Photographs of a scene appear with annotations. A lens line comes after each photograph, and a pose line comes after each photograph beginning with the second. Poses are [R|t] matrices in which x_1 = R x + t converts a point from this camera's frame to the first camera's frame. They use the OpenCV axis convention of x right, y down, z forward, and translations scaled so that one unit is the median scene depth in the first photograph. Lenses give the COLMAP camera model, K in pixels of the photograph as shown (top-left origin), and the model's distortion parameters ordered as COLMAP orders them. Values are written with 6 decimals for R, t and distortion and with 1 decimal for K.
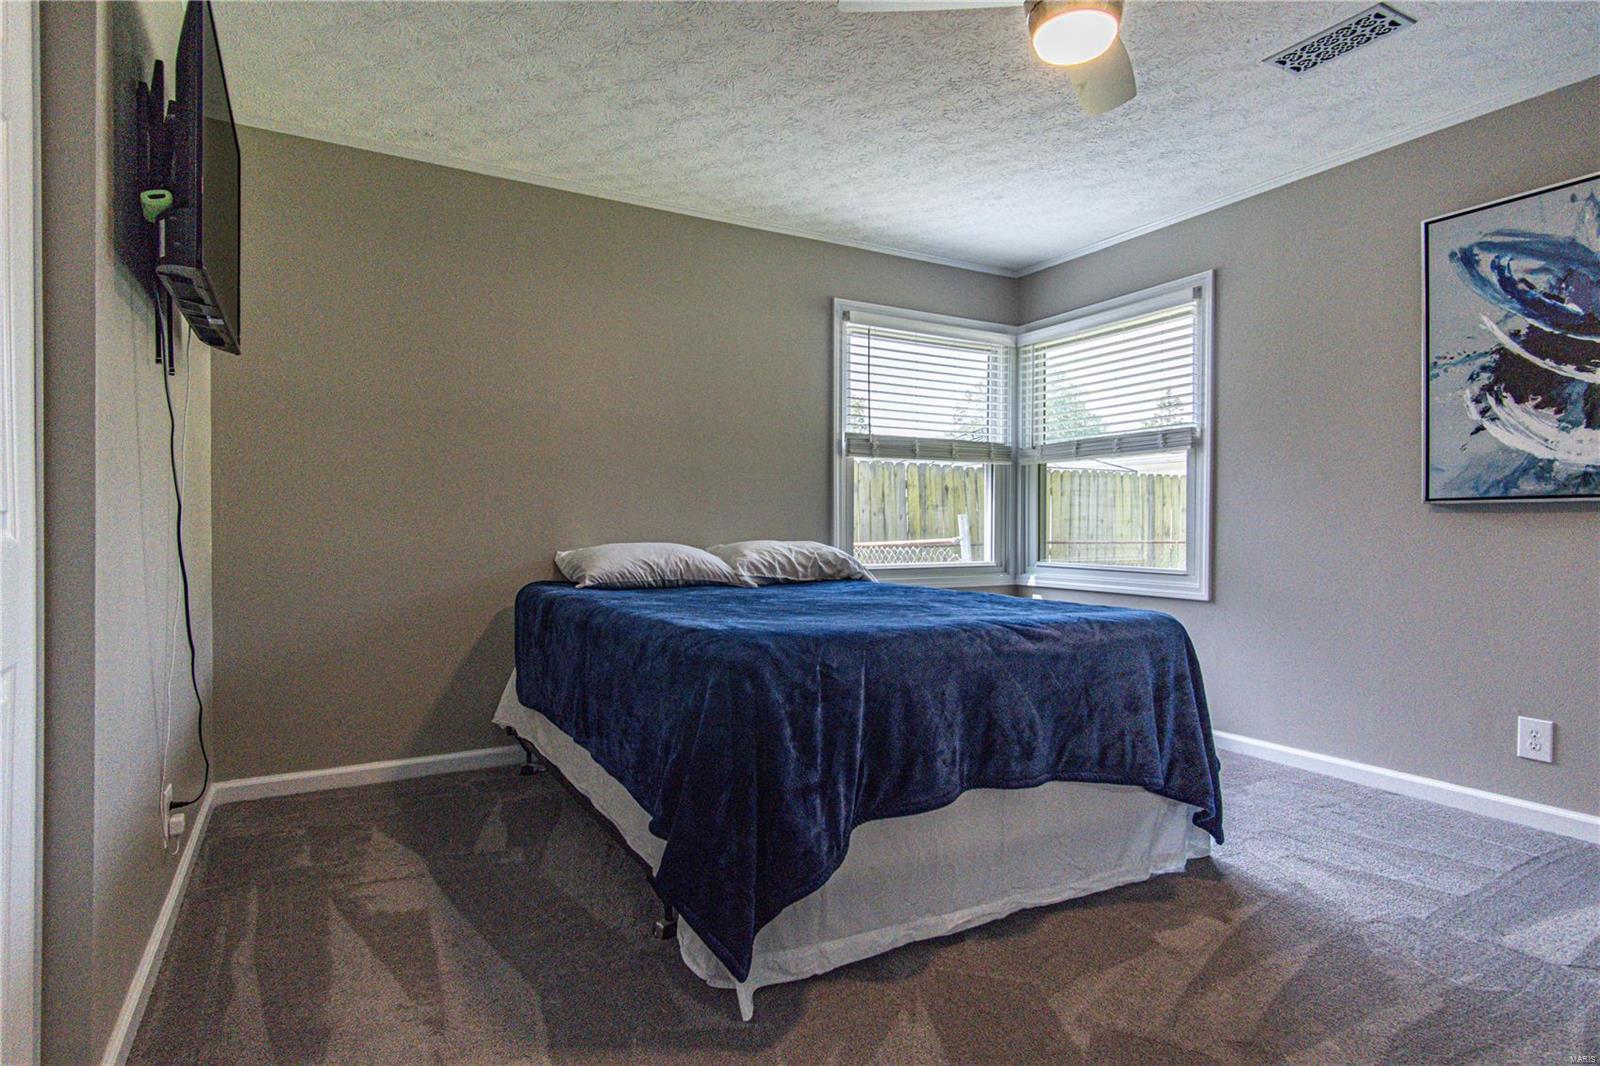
lens RADIAL K [[854.9, 0, 791.6], [0, 854.9, 531.7], [0, 0, 1]] dist [-0.003799, 0.006062]
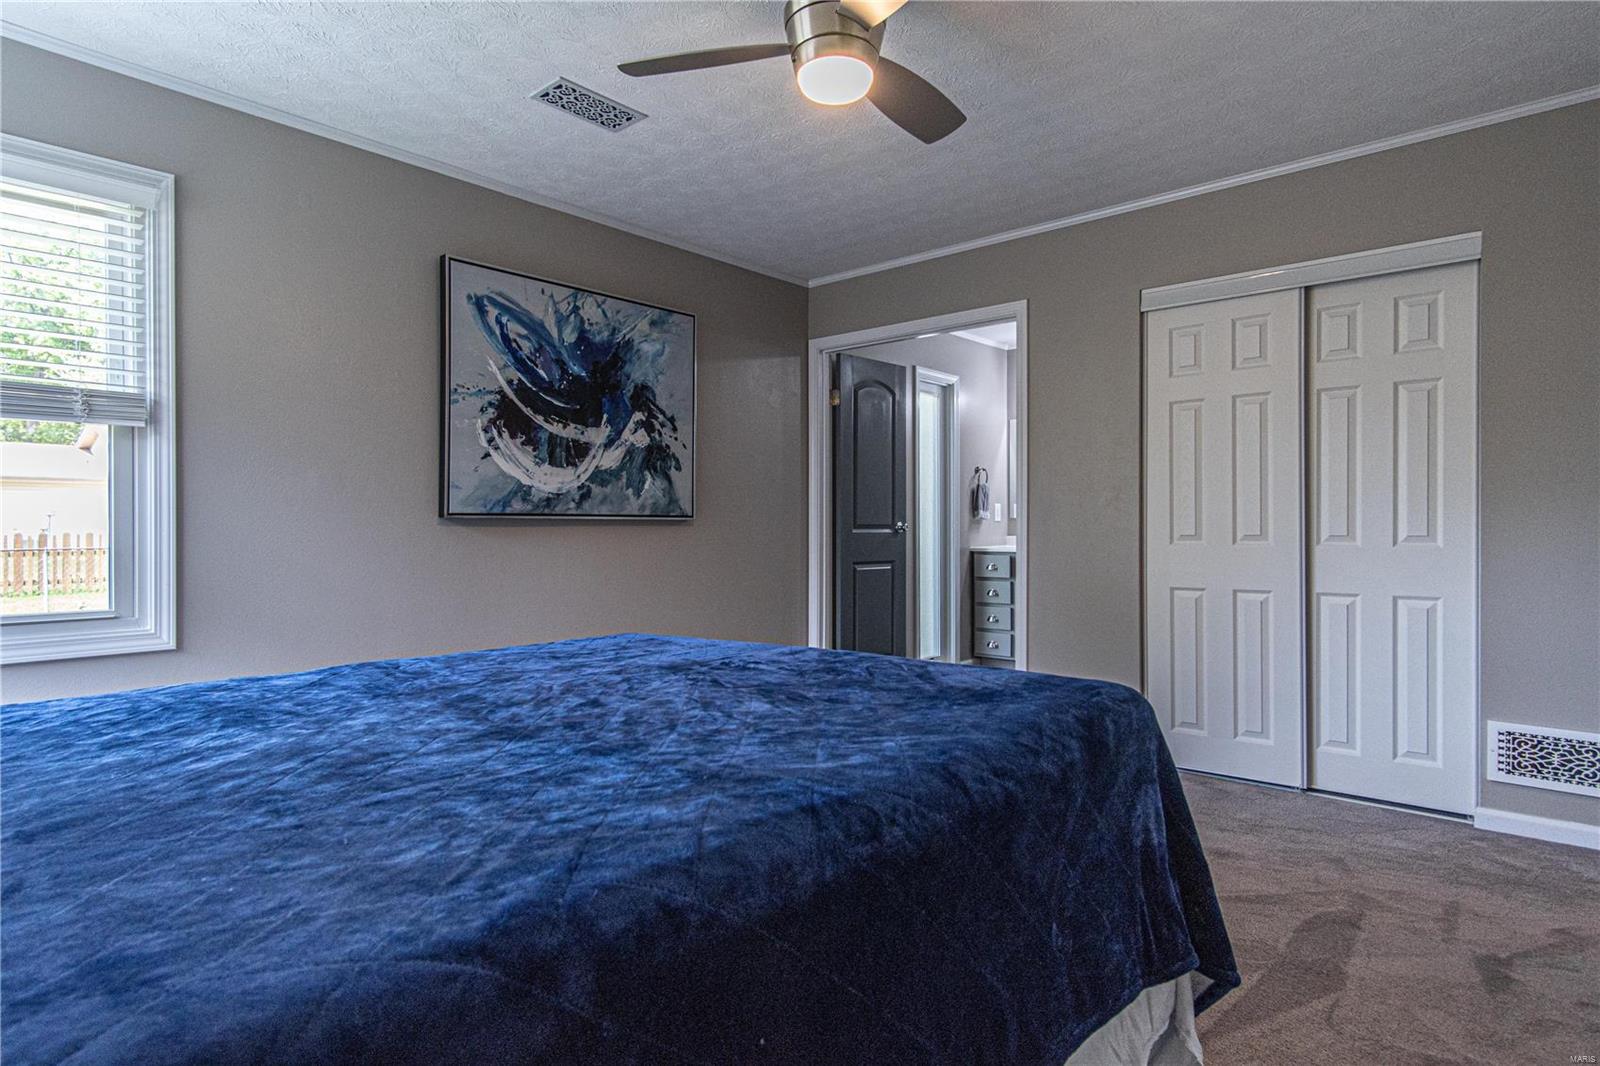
lens RADIAL K [[854.9, 0, 810.2], [0, 854.9, 525.8], [0, 0, 1]] dist [-0.003799, 0.006062]
pose [[-0.338771, -0.009940, 0.940816, -0.455964], [0.000529, 0.999942, 0.010755, -0.035925], [-0.940869, 0.004142, -0.338746, 0.995604]]
